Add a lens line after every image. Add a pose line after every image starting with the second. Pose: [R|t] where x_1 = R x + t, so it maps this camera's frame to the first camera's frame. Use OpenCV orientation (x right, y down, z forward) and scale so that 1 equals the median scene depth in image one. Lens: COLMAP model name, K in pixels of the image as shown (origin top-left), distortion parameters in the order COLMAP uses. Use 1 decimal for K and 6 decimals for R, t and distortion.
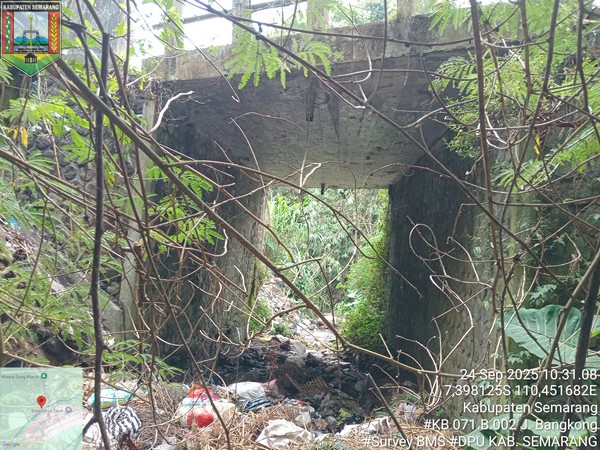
lens RADIAL K [[458.7, 0, 300.0], [0, 458.7, 225.0], [0, 0, 1]] dist [0.050754, -0.109431]
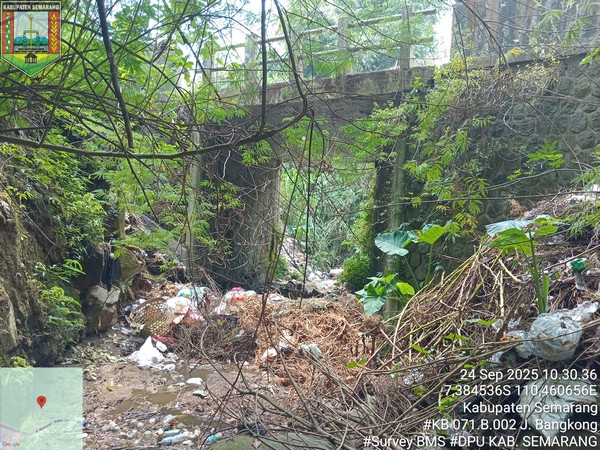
lens RADIAL K [[458.7, 0, 300.0], [0, 458.7, 225.0], [0, 0, 1]] dist [0.050754, -0.109431]
pose [[0.997695, -0.036078, -0.057476, 0.052267], [0.040006, 0.996833, 0.068732, -0.004927], [0.054814, -0.070873, 0.995978, -0.281875]]
